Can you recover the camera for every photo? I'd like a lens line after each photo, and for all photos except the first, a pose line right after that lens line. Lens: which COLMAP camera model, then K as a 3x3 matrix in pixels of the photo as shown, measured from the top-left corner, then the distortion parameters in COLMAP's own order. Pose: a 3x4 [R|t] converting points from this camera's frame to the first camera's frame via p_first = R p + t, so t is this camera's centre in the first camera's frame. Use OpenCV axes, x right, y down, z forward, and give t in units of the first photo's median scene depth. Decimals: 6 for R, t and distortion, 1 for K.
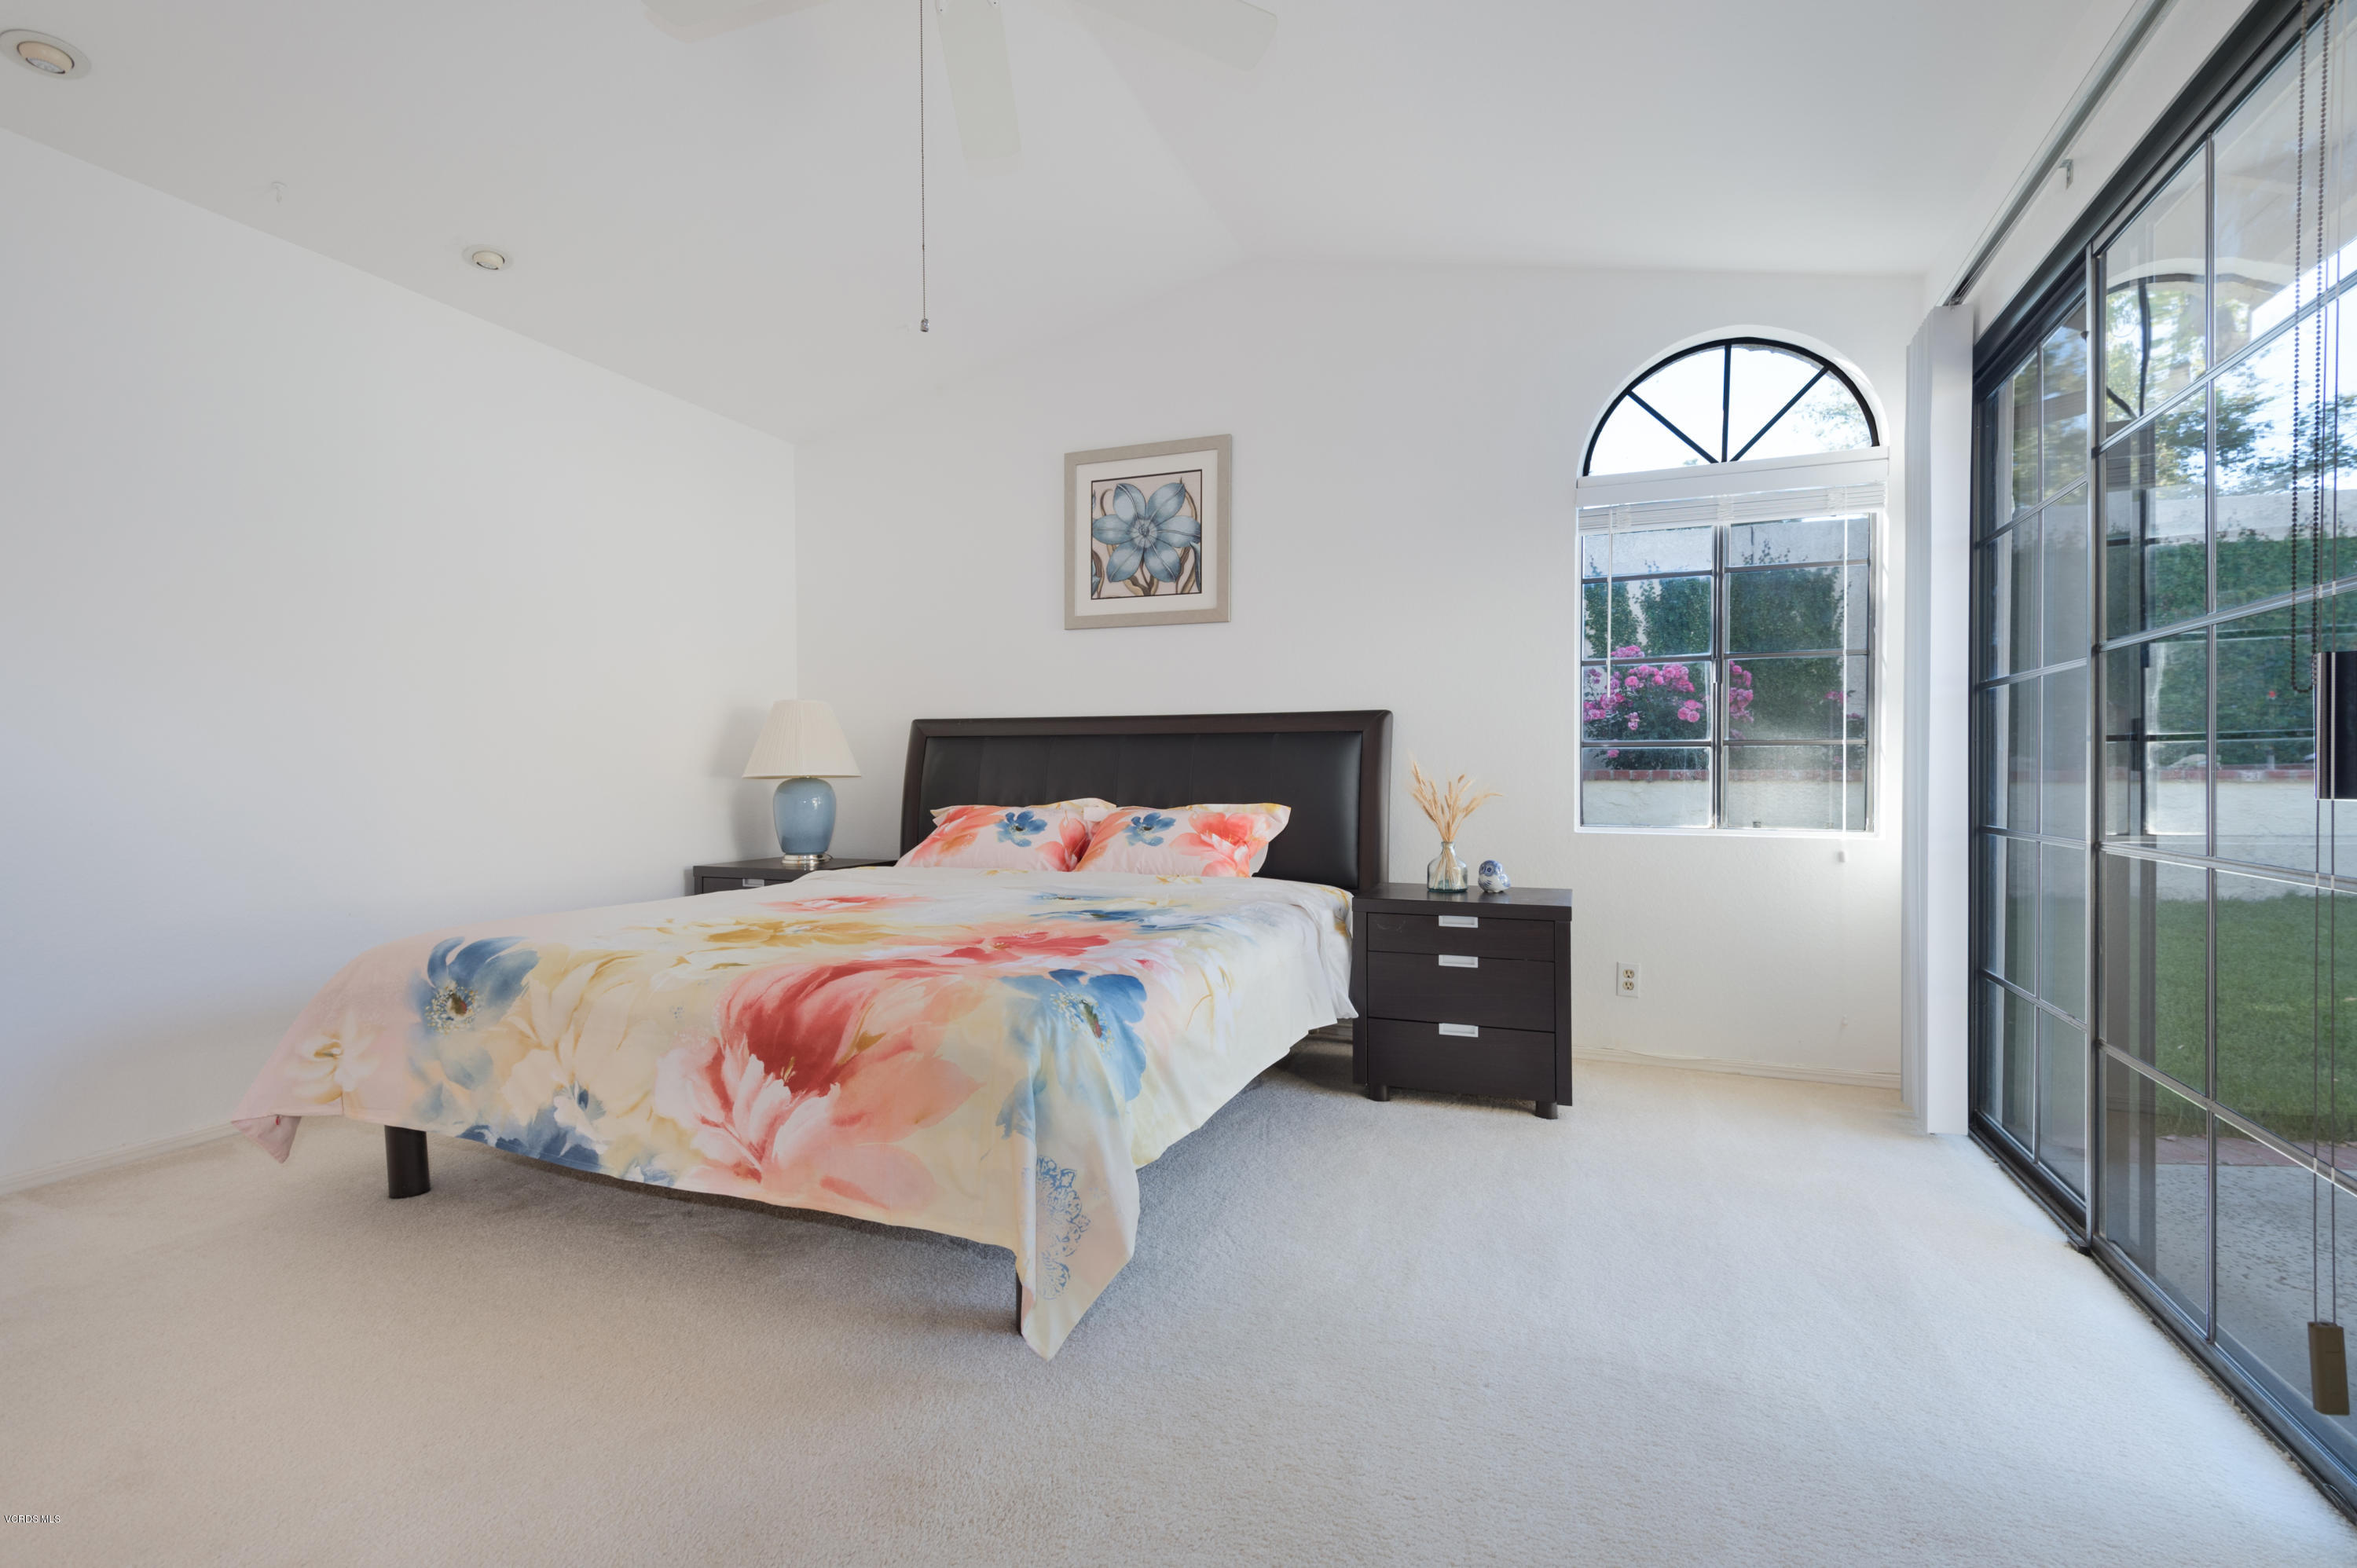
lens RADIAL K [[1091.8, 0, 1195.9], [0, 1091.8, 781.2], [0, 0, 1]] dist [0.025826, -0.003673]
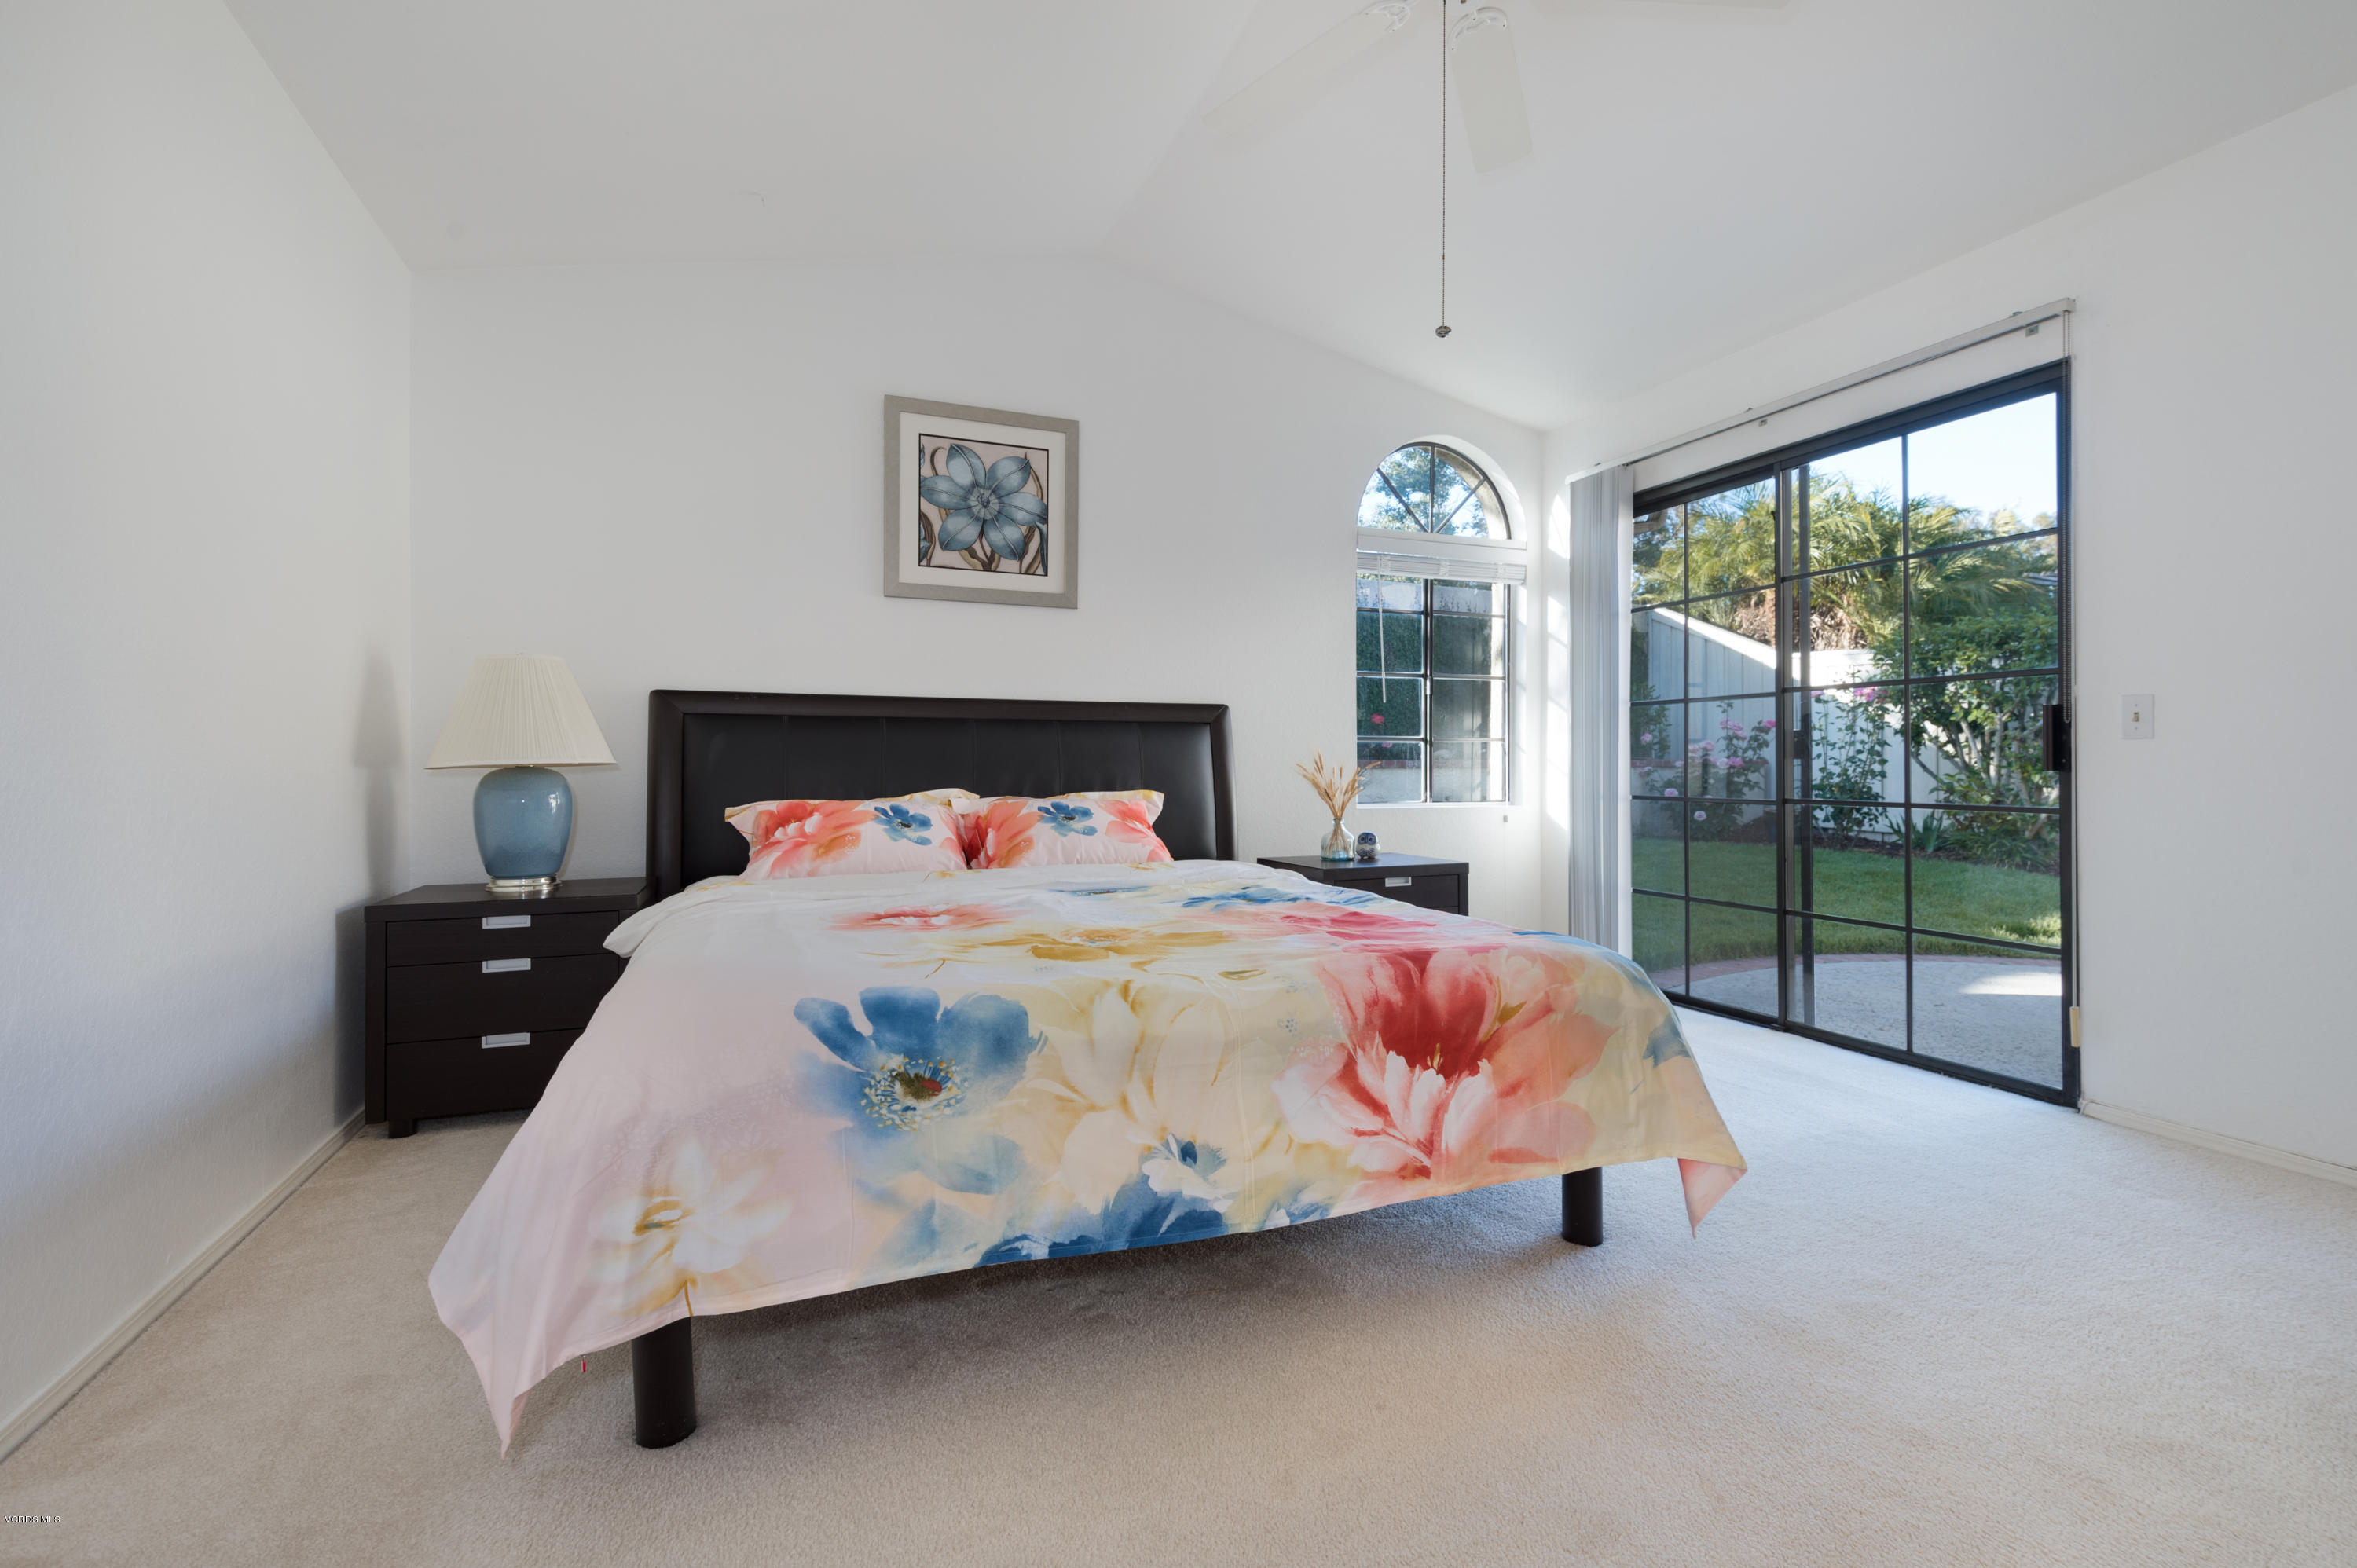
lens RADIAL K [[1091.8, 0, 1196.2], [0, 1091.8, 763.4], [0, 0, 1]] dist [0.025826, -0.003673]
pose [[0.711567, 0.000824, 0.702618, -0.626705], [0.005747, 0.999959, -0.006992, 0.002352], [-0.702595, 0.009013, 0.711533, 0.231797]]
